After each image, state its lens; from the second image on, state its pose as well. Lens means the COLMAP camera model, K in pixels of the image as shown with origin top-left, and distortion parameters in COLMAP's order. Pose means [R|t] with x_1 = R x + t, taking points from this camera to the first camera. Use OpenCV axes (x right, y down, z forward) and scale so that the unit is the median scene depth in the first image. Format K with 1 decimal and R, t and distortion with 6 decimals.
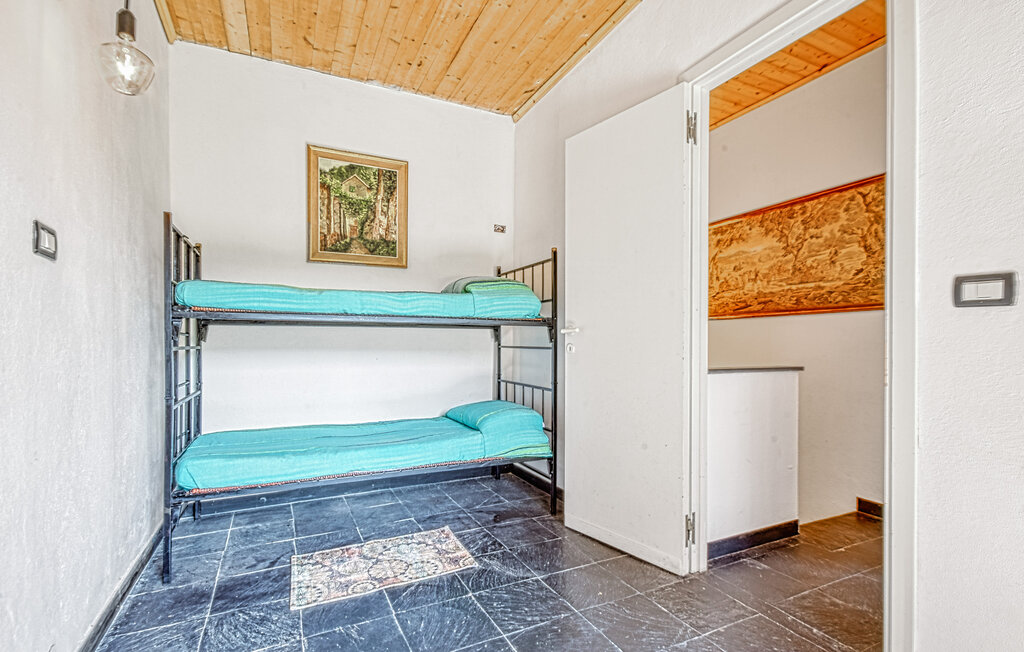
lens RADIAL K [[451.5, 0, 509.6], [0, 451.5, 340.6], [0, 0, 1]] dist [0.001429, -0.000223]
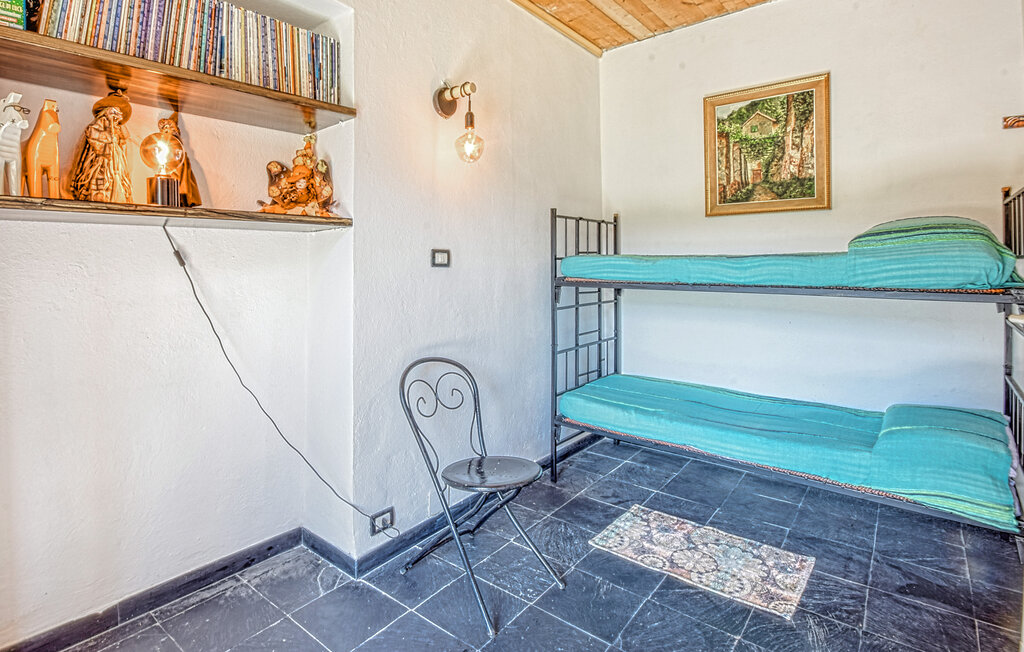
lens RADIAL K [[516.6, 0, 510.6], [0, 516.6, 254.8], [0, 0, 1]] dist [-0.001497, -0.010943]
pose [[0.424767, -0.004669, -0.905290, 0.415402], [-0.000590, 0.999985, -0.005435, -0.093908], [0.905302, 0.002843, 0.424758, 0.156366]]
